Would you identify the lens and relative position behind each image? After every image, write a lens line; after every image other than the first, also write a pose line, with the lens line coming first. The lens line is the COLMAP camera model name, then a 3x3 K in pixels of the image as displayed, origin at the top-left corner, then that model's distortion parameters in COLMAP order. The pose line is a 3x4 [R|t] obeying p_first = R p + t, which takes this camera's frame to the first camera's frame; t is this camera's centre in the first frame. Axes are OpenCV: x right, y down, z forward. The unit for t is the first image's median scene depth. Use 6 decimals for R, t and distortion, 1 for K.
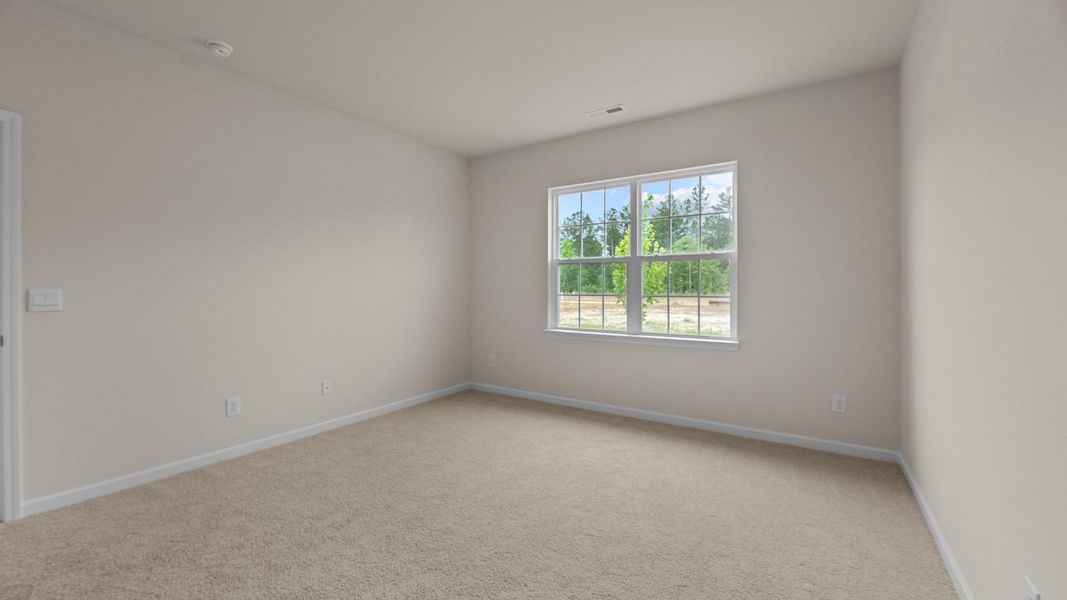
lens RADIAL K [[440.7, 0, 537.0], [0, 440.7, 300.7], [0, 0, 1]] dist [0.000479, -0.000131]
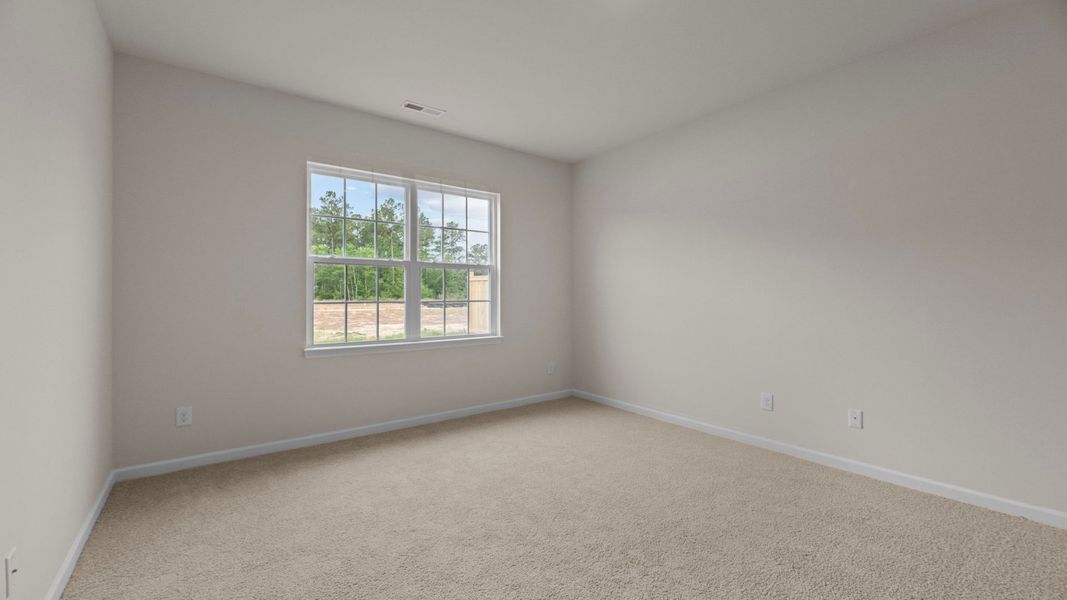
lens RADIAL K [[440.7, 0, 537.0], [0, 440.7, 300.7], [0, 0, 1]] dist [0.000479, -0.000131]
pose [[0.305431, -0.011711, 0.952142, -0.616026], [0.028334, 0.999593, 0.003206, -0.008269], [-0.951793, 0.025999, 0.305638, 0.431500]]
